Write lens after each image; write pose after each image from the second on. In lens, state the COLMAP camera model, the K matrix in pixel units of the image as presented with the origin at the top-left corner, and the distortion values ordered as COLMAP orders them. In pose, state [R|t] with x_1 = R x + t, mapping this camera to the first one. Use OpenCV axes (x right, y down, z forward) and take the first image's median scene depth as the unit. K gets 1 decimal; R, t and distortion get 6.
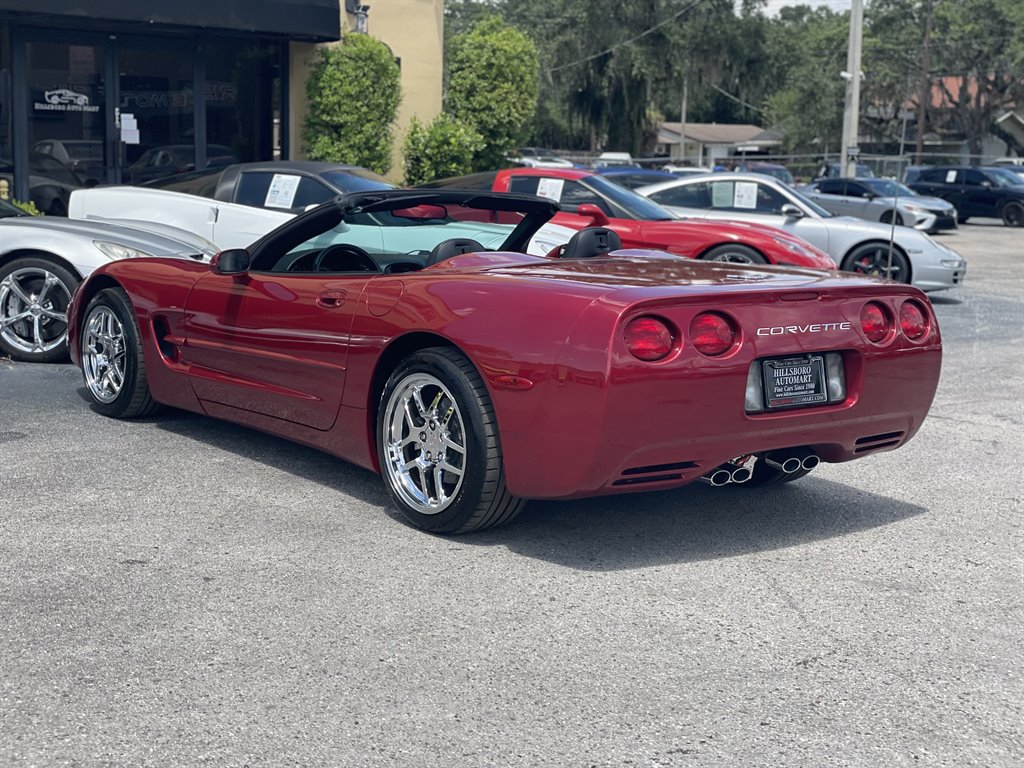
lens RADIAL K [[1533.6, 0, 491.3], [0, 1533.6, 364.8], [0, 0, 1]] dist [0.108156, 0.000000]
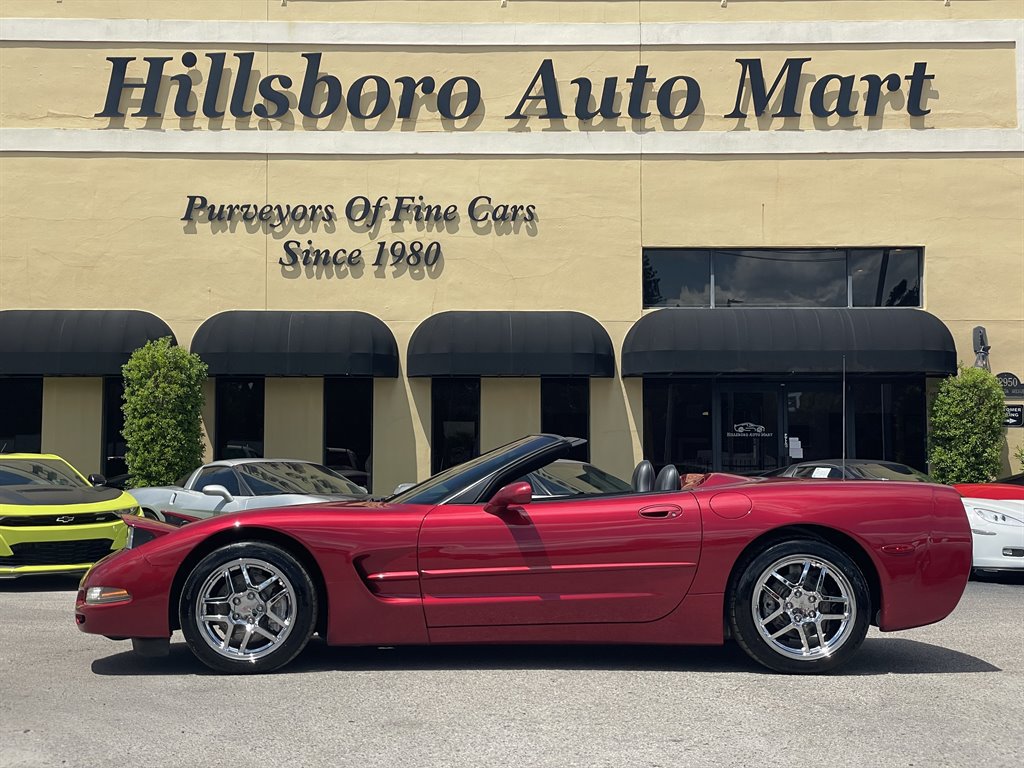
lens RADIAL K [[1533.6, 0, 507.3], [0, 1533.6, 384.5], [0, 0, 1]] dist [0.108156, 0.000000]
pose [[0.807461, -0.066454, -0.586166, 0.359952], [-0.060415, 0.979095, -0.194223, 0.073446], [0.586820, 0.192241, 0.786566, -0.241469]]
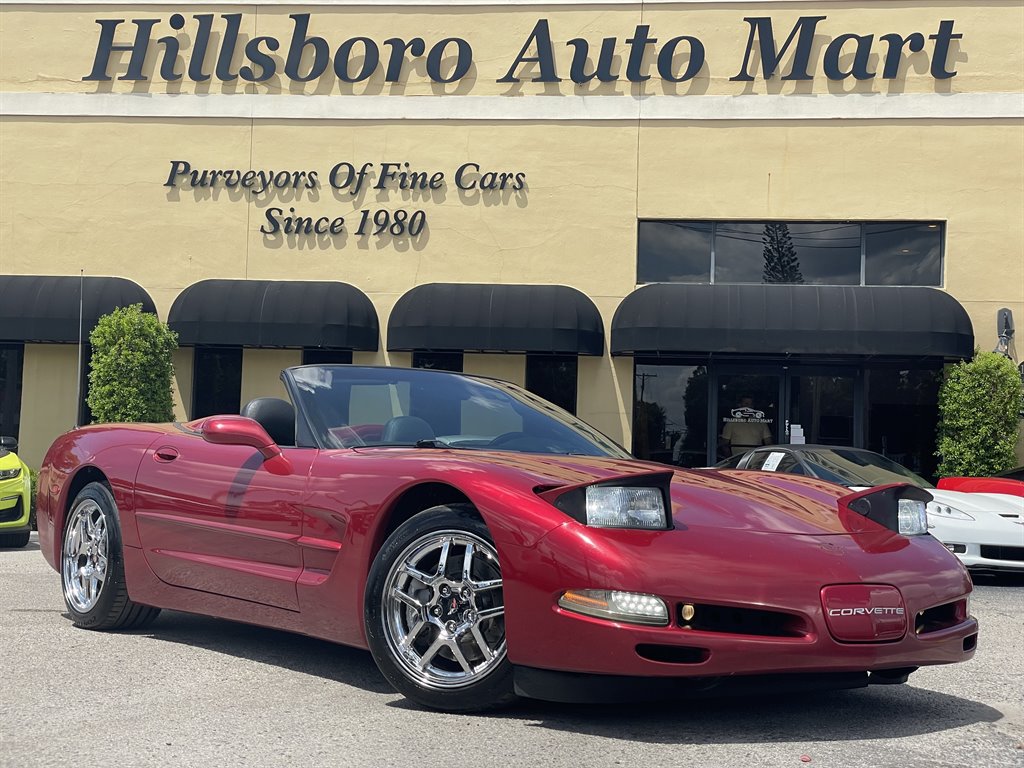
lens RADIAL K [[1533.6, 0, 507.3], [0, 1533.6, 386.8], [0, 0, 1]] dist [0.108156, 0.000000]
pose [[0.731944, -0.047726, -0.679691, 0.451371], [-0.105517, 0.977570, -0.182270, 0.065529], [0.673145, 0.205130, 0.710491, -0.082257]]
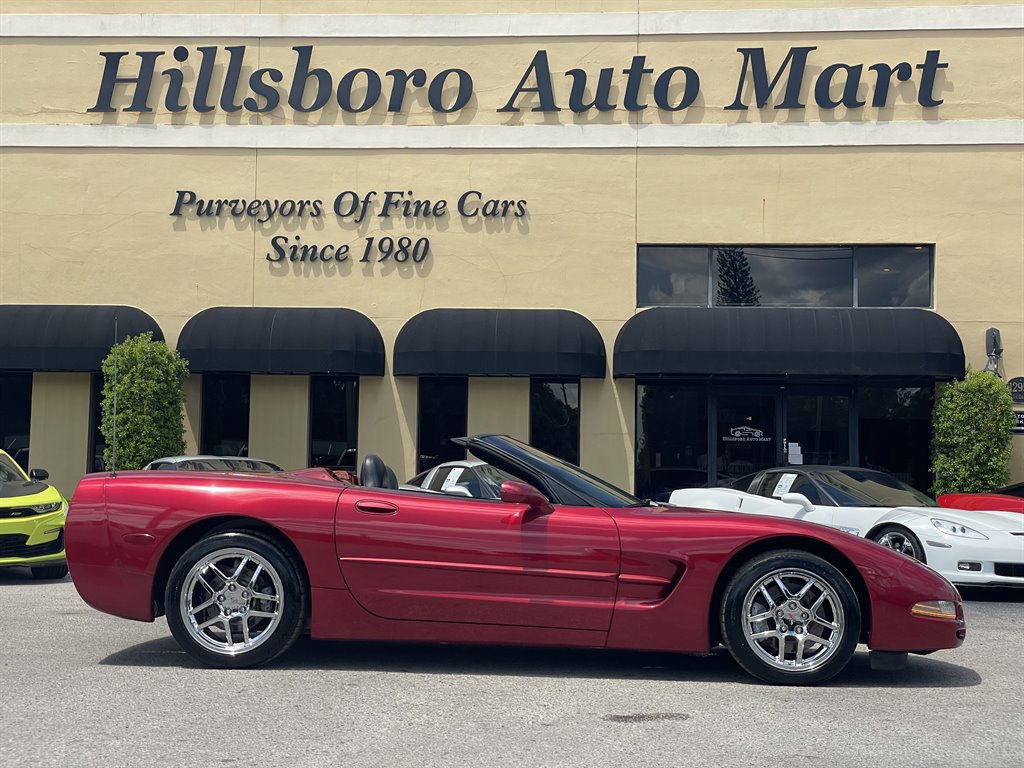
lens RADIAL K [[1533.6, 0, 503.0], [0, 1533.6, 385.9], [0, 0, 1]] dist [0.108156, 0.000000]
pose [[0.754149, -0.059530, -0.653999, 0.433430], [-0.087449, 0.977910, -0.189854, 0.061997], [0.650854, 0.200370, 0.732284, -0.140131]]
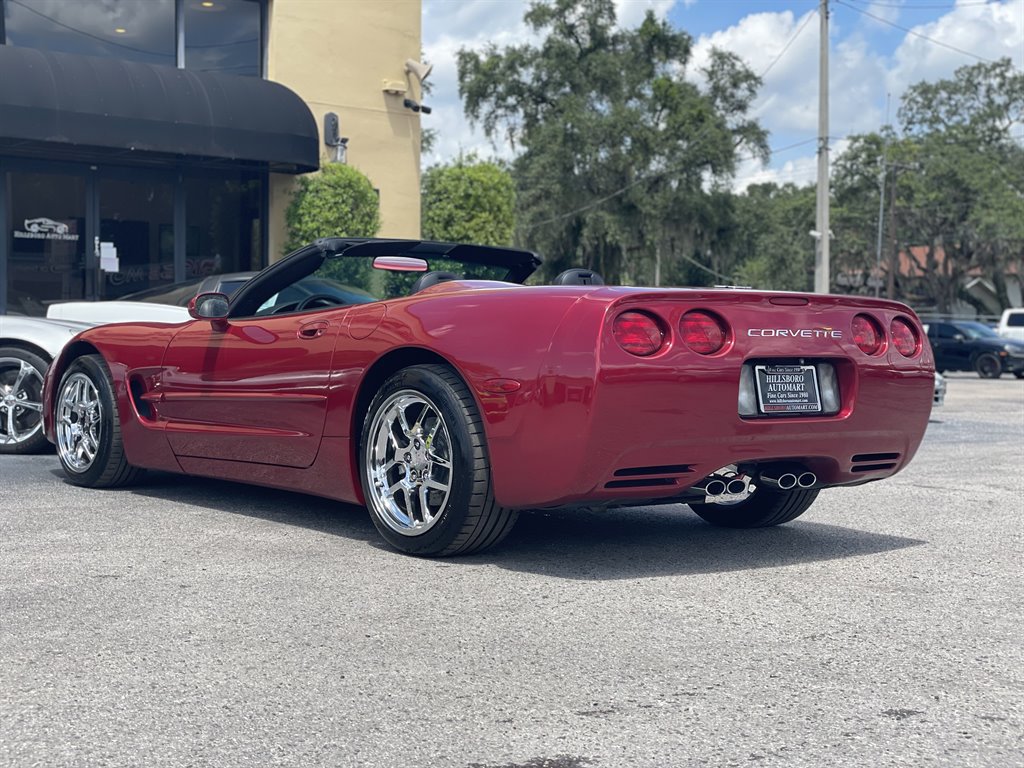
lens RADIAL K [[1533.6, 0, 489.5], [0, 1533.6, 366.4], [0, 0, 1]] dist [0.108156, 0.000000]
pose [[0.999782, -0.016088, 0.013288, -0.001633], [0.017502, 0.993303, -0.114203, 0.035459], [-0.011362, 0.114411, 0.993369, 0.010106]]
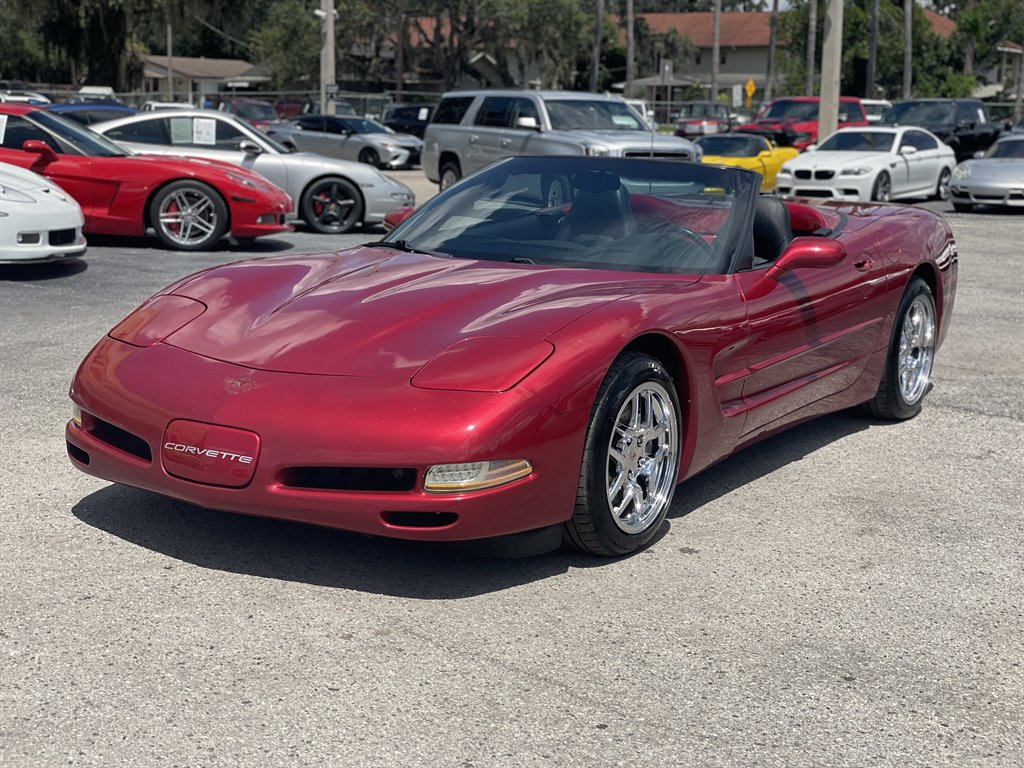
lens RADIAL K [[1533.6, 0, 495.5], [0, 1533.6, 372.0], [0, 0, 1]] dist [0.108156, 0.000000]
pose [[0.948303, -0.056732, 0.312255, 0.021670], [0.042685, 0.997753, 0.051644, 0.003818], [-0.314483, -0.035645, 0.948594, -0.032798]]
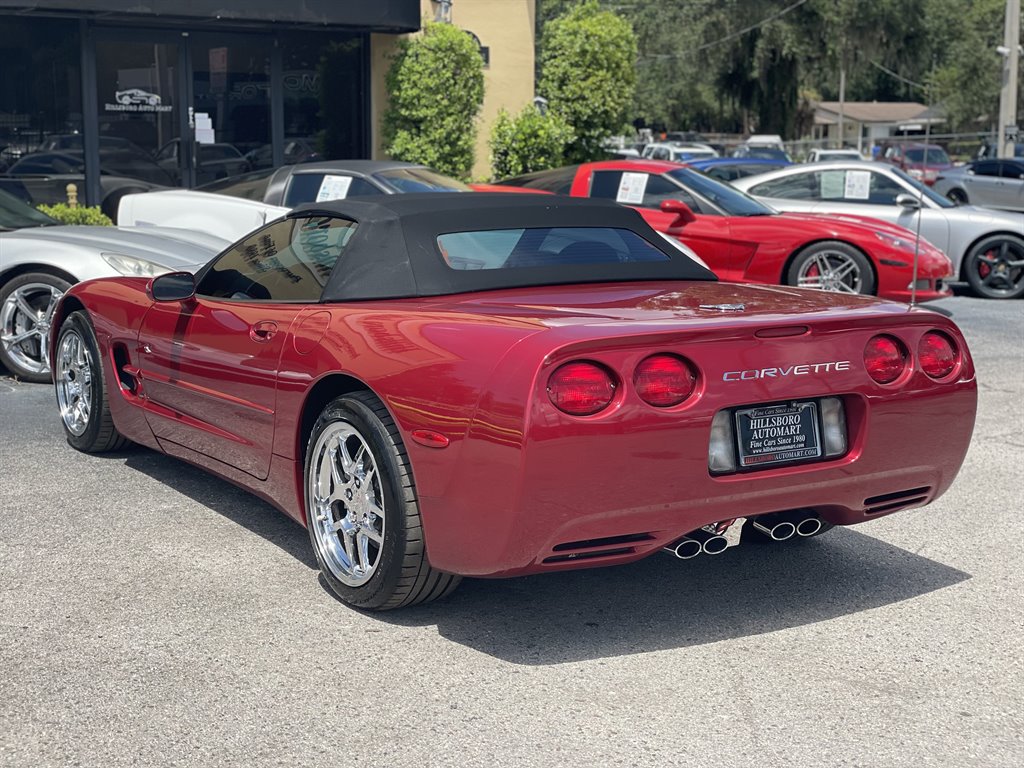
lens RADIAL K [[1533.6, 0, 495.0], [0, 1533.6, 363.8], [0, 0, 1]] dist [0.108156, 0.000000]
pose [[0.994883, -0.003568, -0.100973, 0.043721], [0.004437, 0.999955, 0.008384, -0.011788], [0.100939, -0.008789, 0.994854, 0.052686]]
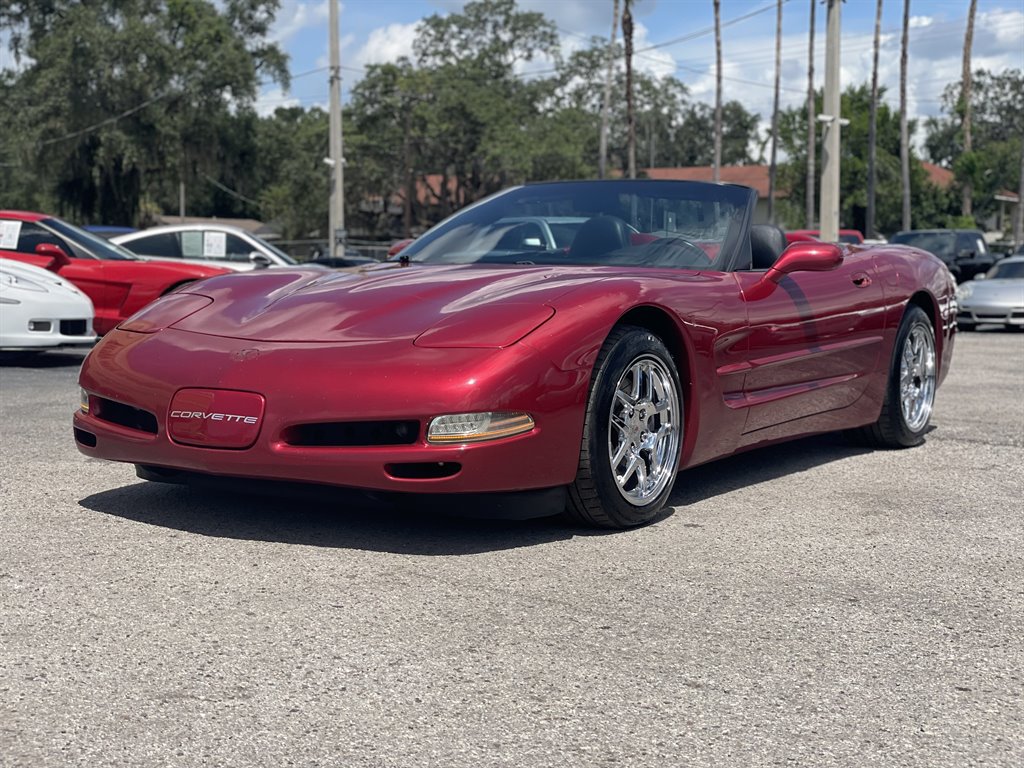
lens RADIAL K [[1533.6, 0, 495.5], [0, 1533.6, 382.0], [0, 0, 1]] dist [0.108156, 0.000000]
pose [[0.949587, -0.039611, 0.310991, 0.020219], [0.056017, 0.997460, -0.043996, 0.039980], [-0.308458, 0.059199, 0.949394, -0.035961]]
